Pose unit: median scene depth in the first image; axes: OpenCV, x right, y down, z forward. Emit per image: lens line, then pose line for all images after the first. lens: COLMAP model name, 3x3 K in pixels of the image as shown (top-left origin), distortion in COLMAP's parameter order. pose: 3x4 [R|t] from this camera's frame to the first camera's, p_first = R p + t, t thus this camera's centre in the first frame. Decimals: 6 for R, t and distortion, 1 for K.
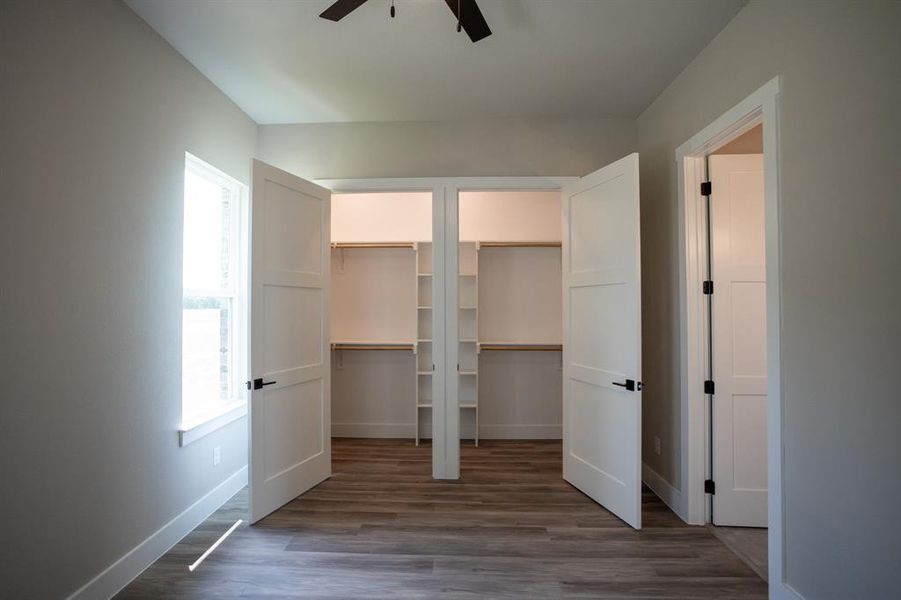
lens RADIAL K [[446.5, 0, 446.6], [0, 446.5, 298.1], [0, 0, 1]] dist [-0.032442, 0.002111]
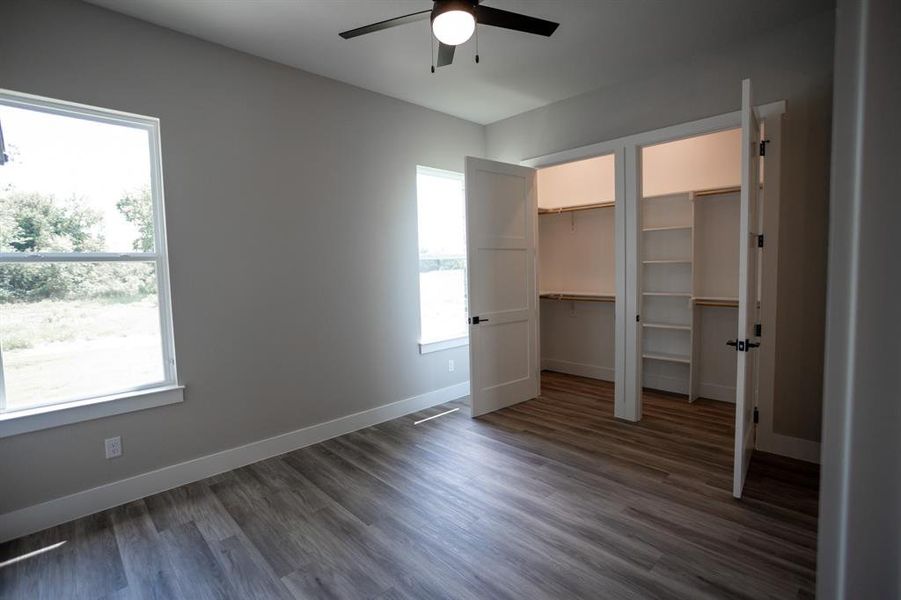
lens RADIAL K [[446.5, 0, 453.2], [0, 446.5, 298.7], [0, 0, 1]] dist [-0.032442, 0.002111]
pose [[0.715287, 0.035109, -0.697948, 0.462227], [0.040476, 0.994979, 0.091532, -0.007654], [0.697657, -0.093721, 0.710275, -0.048940]]
